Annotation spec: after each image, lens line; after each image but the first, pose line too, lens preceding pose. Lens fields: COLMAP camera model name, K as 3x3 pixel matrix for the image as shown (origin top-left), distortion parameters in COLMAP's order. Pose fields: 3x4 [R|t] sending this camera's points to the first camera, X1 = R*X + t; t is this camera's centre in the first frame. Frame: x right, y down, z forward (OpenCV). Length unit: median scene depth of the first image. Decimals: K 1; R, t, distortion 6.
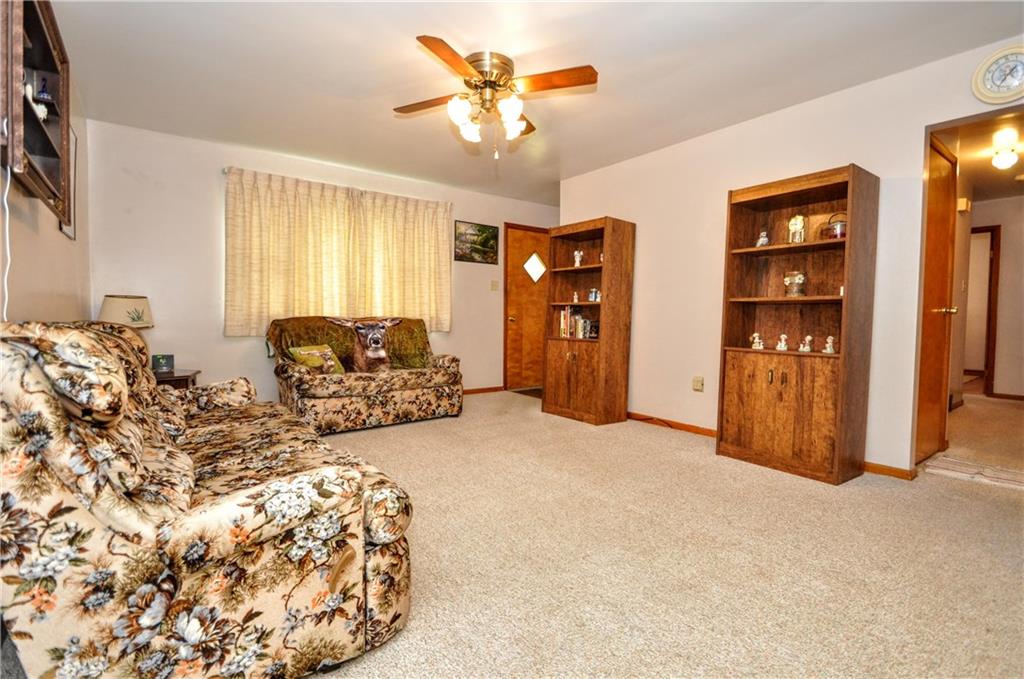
lens RADIAL K [[491.2, 0, 509.8], [0, 491.2, 337.2], [0, 0, 1]] dist [0.005373, -0.003934]
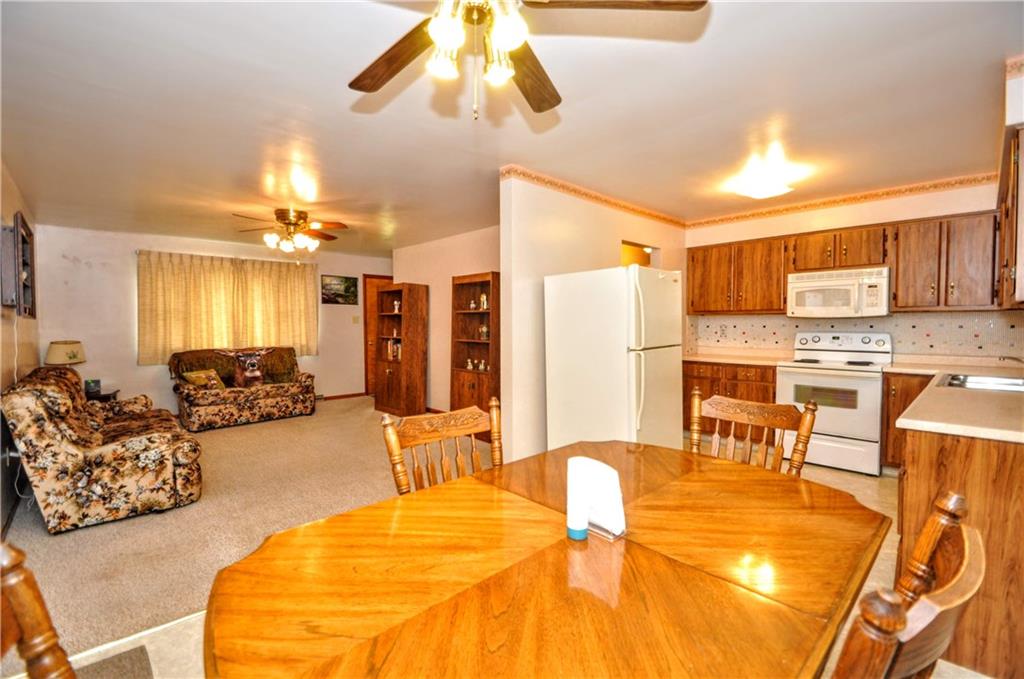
lens RADIAL K [[448.3, 0, 496.9], [0, 448.3, 339.5], [0, 0, 1]] dist [0.001424, -0.004993]
pose [[0.993430, -0.015054, 0.113451, 0.409845], [0.016036, 0.999841, -0.007752, -0.063630], [-0.113316, 0.009521, 0.993513, -0.550753]]
